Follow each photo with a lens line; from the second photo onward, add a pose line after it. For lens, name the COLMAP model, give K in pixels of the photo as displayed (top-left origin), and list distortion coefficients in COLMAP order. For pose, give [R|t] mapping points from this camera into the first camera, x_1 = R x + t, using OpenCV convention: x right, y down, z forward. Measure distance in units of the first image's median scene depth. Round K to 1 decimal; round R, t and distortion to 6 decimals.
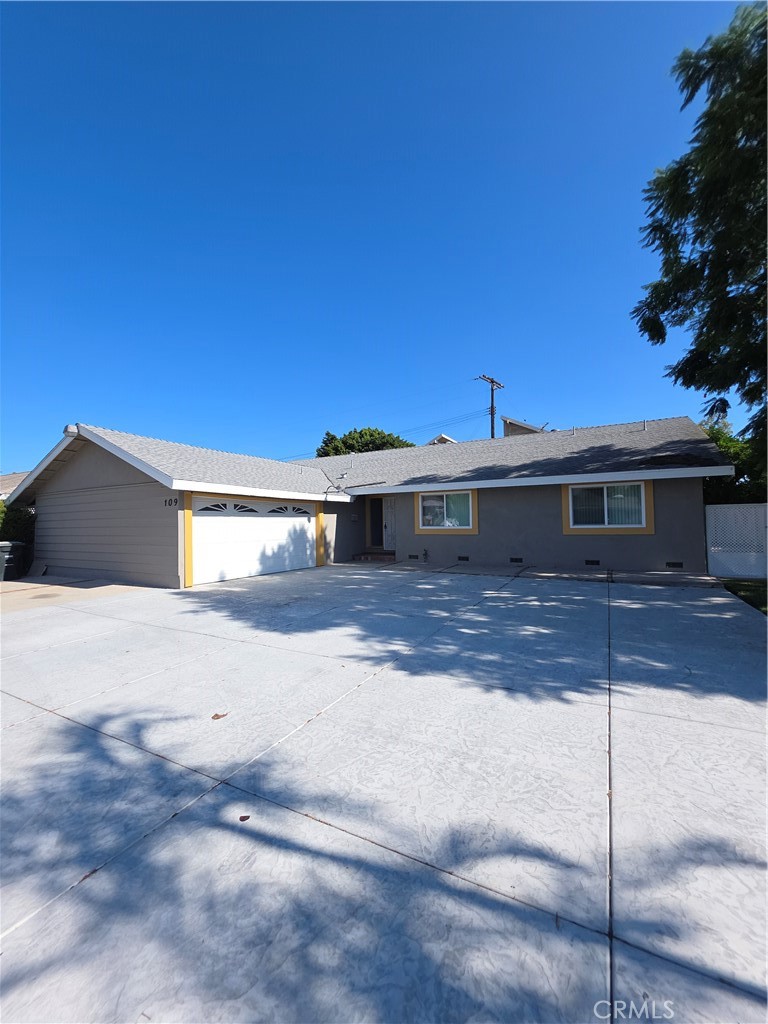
lens RADIAL K [[408.4, 0, 382.0], [0, 408.4, 512.8], [0, 0, 1]] dist [-0.003219, 0.001486]
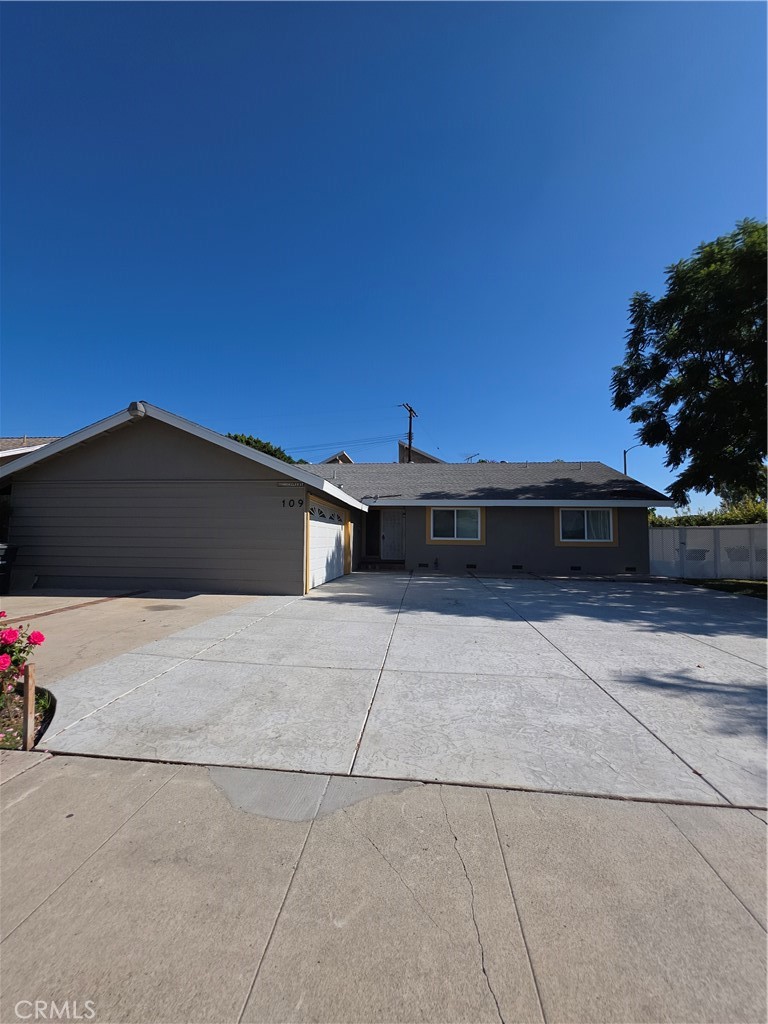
lens RADIAL K [[408.4, 0, 380.1], [0, 408.4, 513.7], [0, 0, 1]] dist [-0.003219, 0.001486]
pose [[0.918959, 0.049169, 0.391276, -0.504639], [-0.035350, 0.998473, -0.042447, 0.022579], [-0.392765, 0.025175, 0.919294, 0.040803]]
